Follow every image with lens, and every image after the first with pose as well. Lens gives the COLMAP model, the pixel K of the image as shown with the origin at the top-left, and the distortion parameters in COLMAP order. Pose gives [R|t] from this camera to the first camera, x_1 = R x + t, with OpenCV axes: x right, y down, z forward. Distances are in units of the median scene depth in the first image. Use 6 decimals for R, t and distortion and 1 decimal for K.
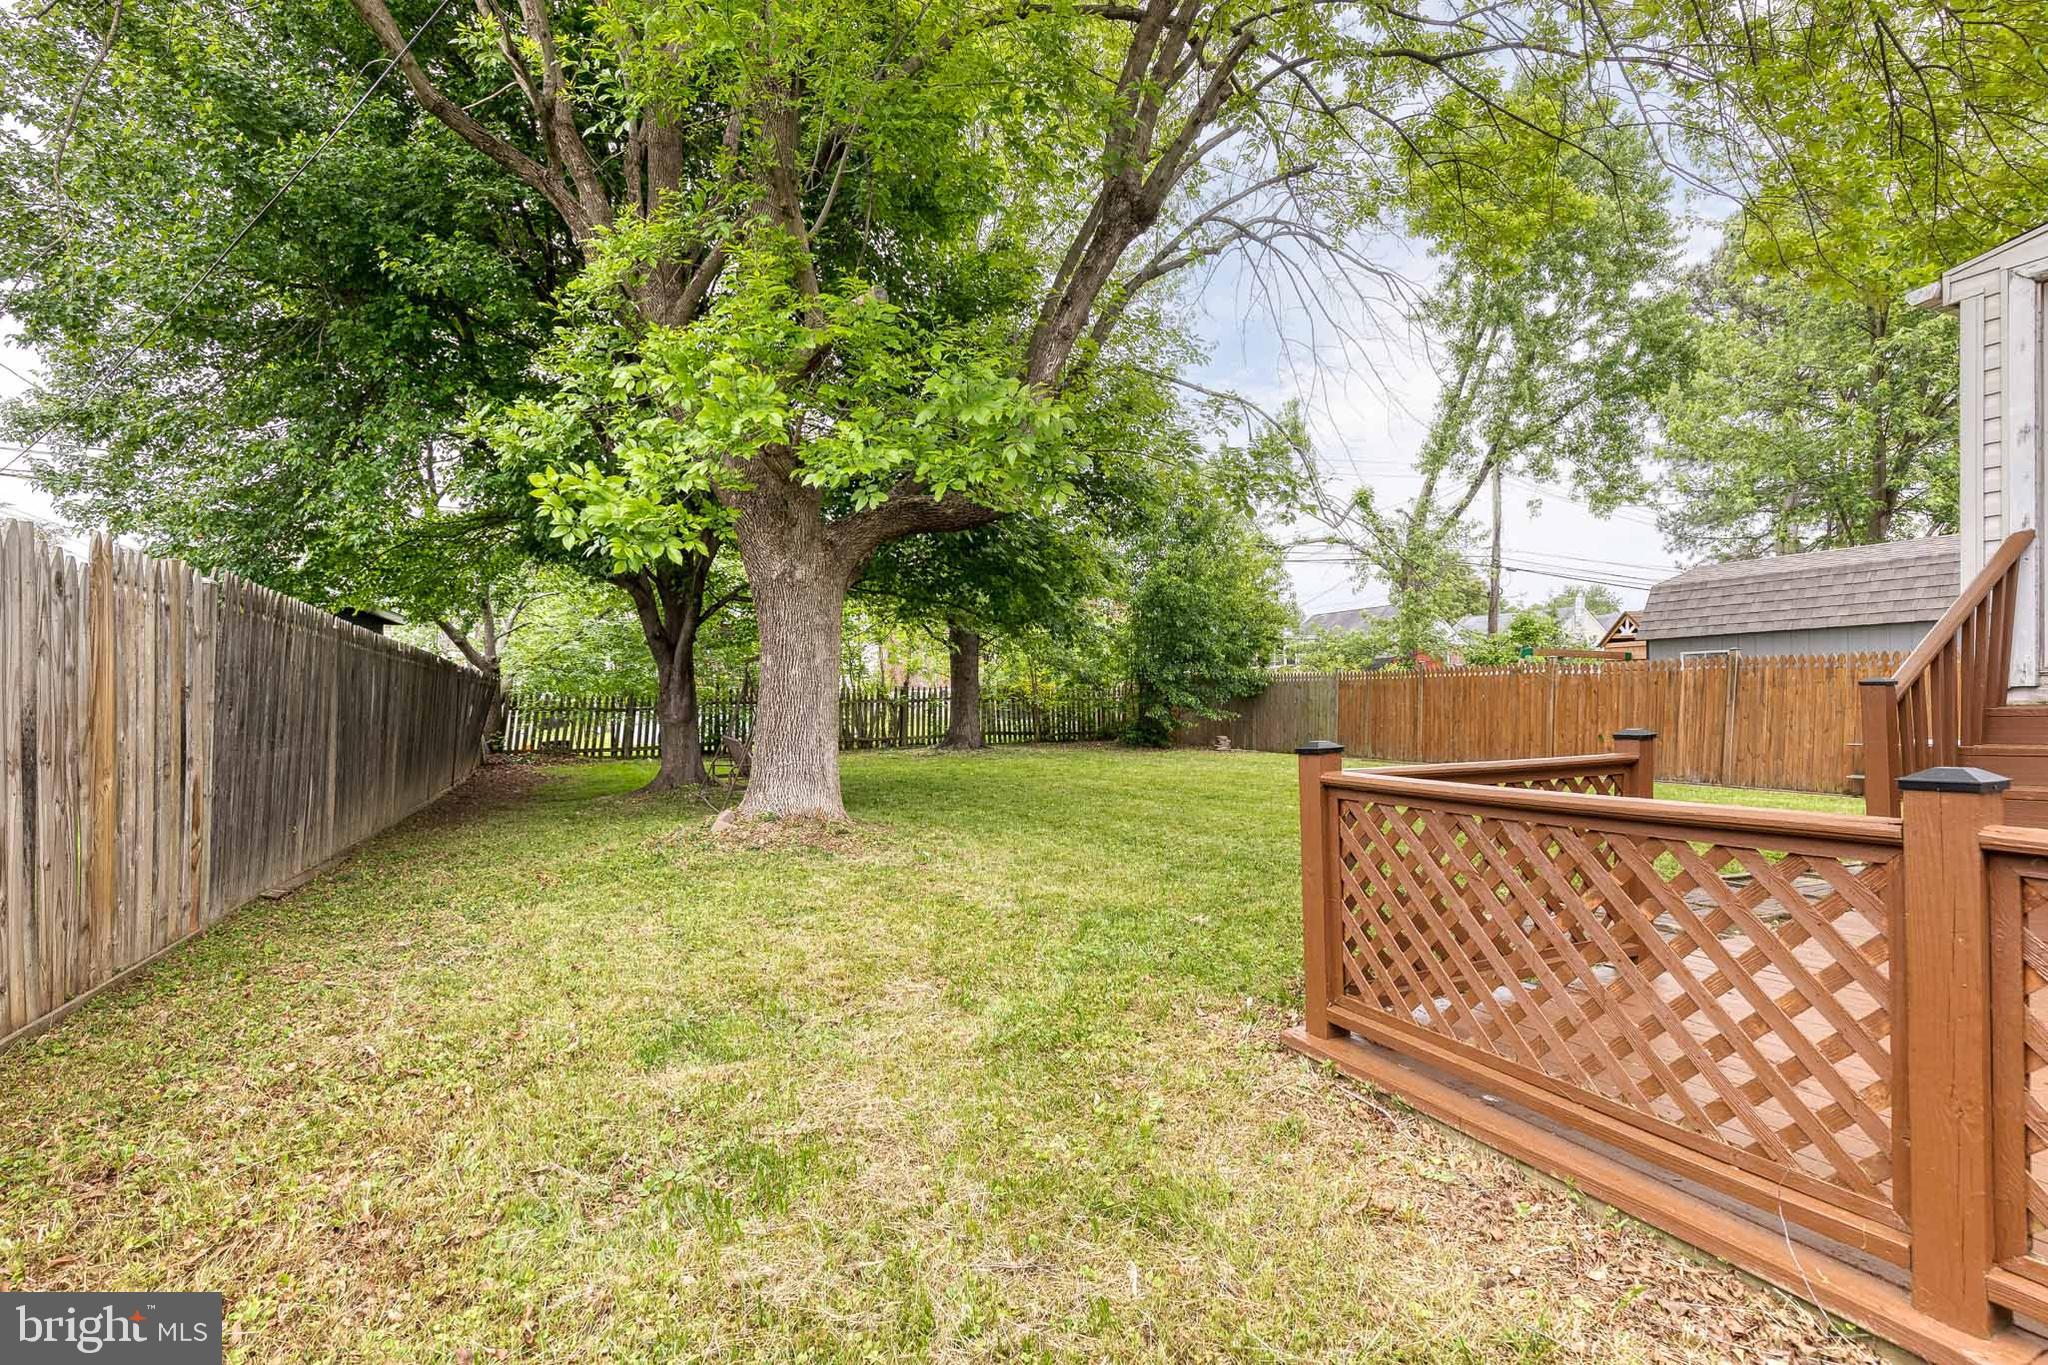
lens RADIAL K [[922.6, 0, 1044.0], [0, 922.6, 684.1], [0, 0, 1]] dist [0.008637, -0.000933]
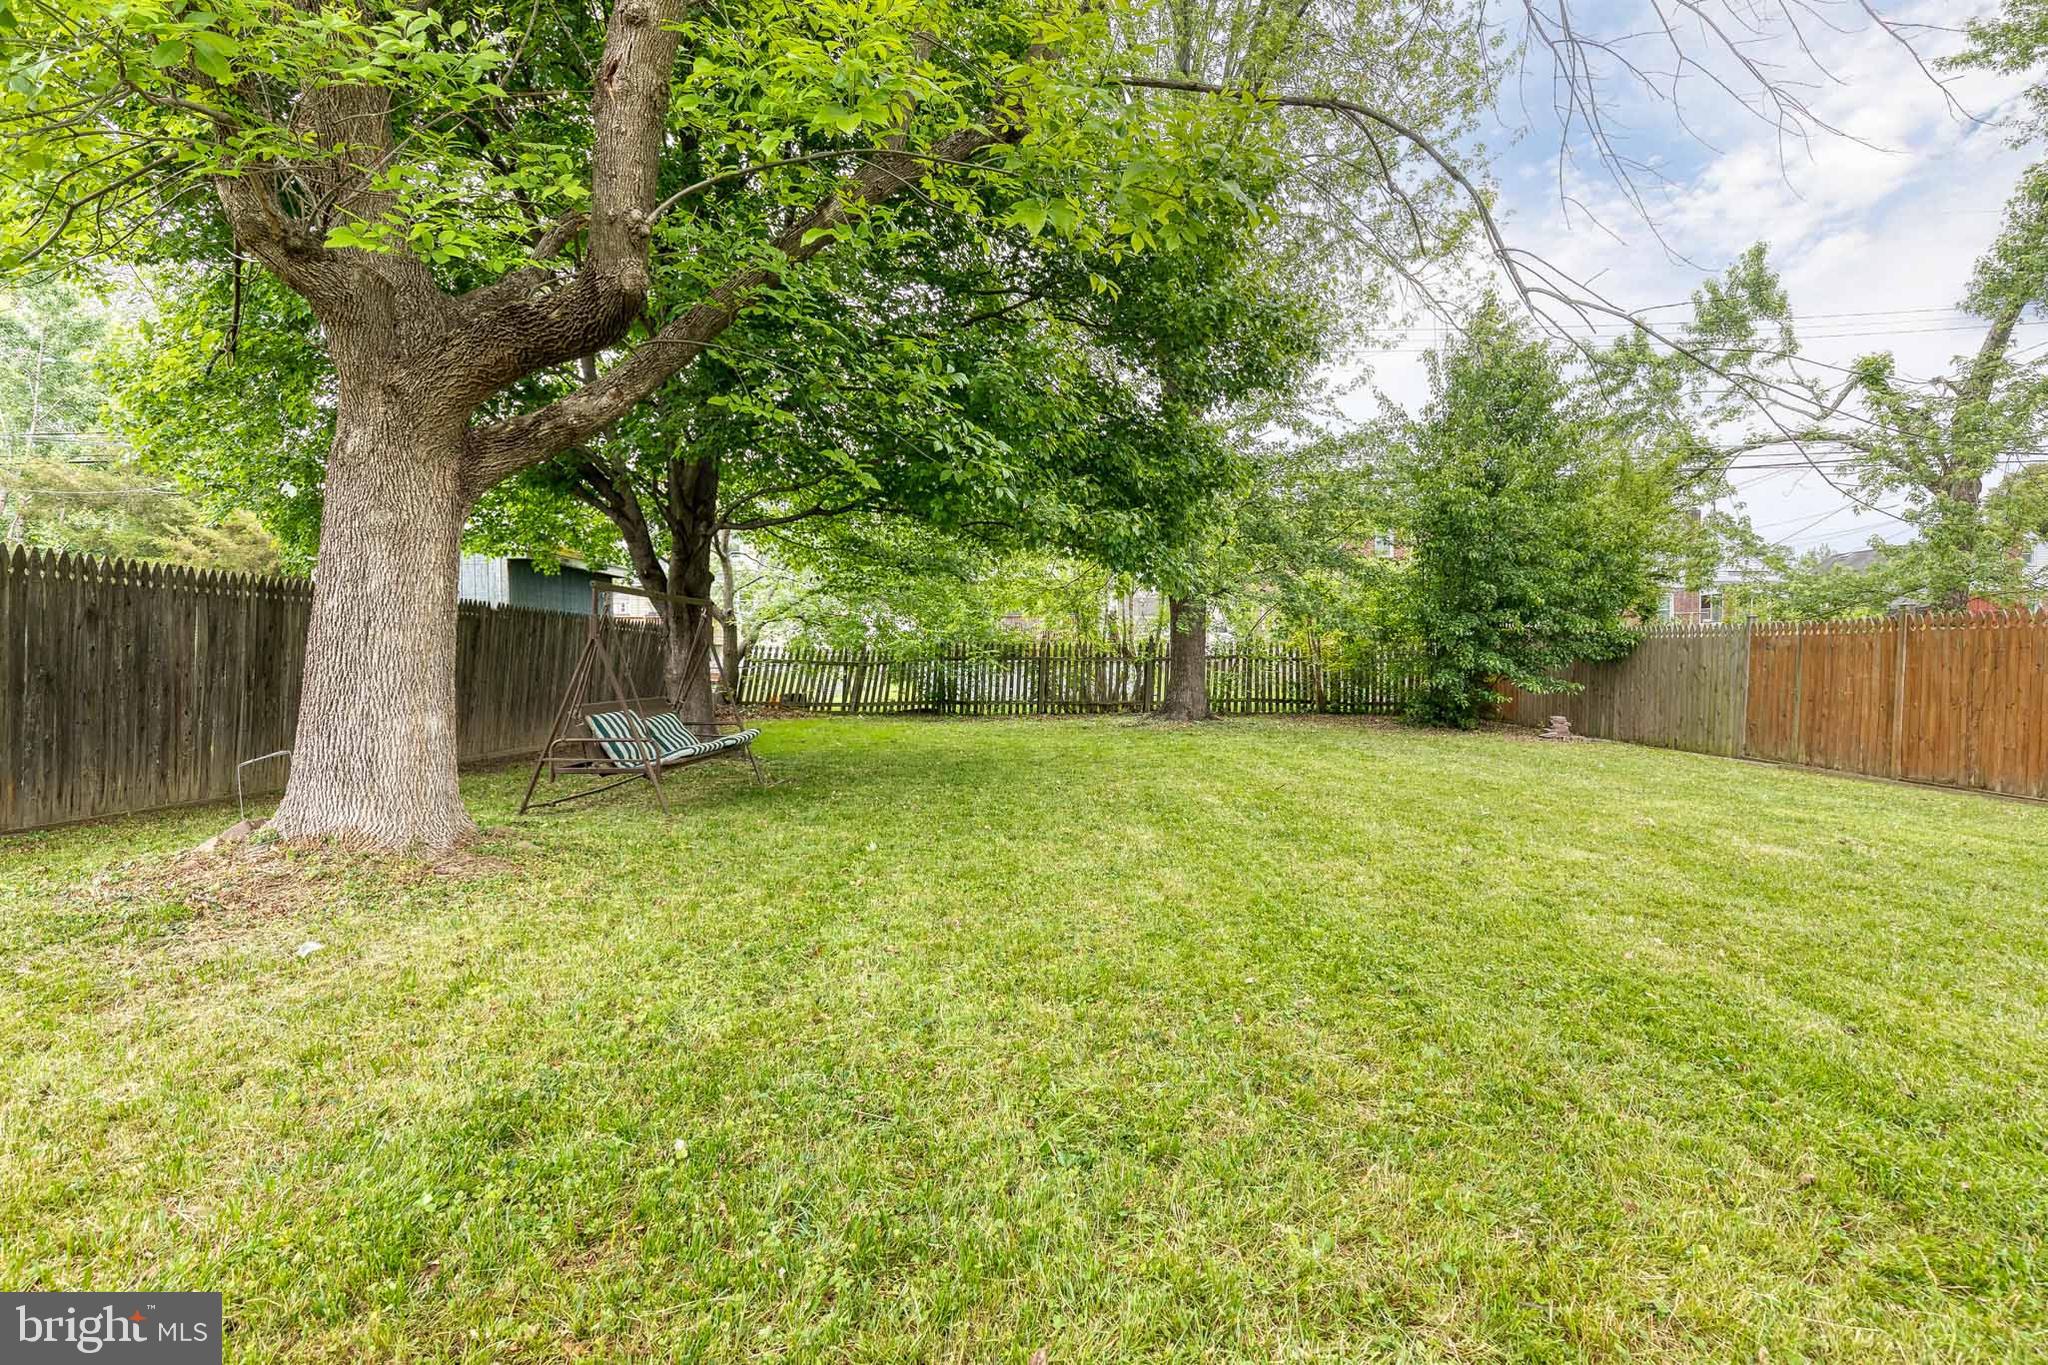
lens RADIAL K [[922.6, 0, 1044.0], [0, 922.6, 684.1], [0, 0, 1]] dist [0.008637, -0.000933]
pose [[0.910182, 0.025812, -0.413404, 0.118189], [-0.007460, 0.998916, 0.045946, 0.002411], [0.414142, -0.038736, 0.909388, 0.178417]]
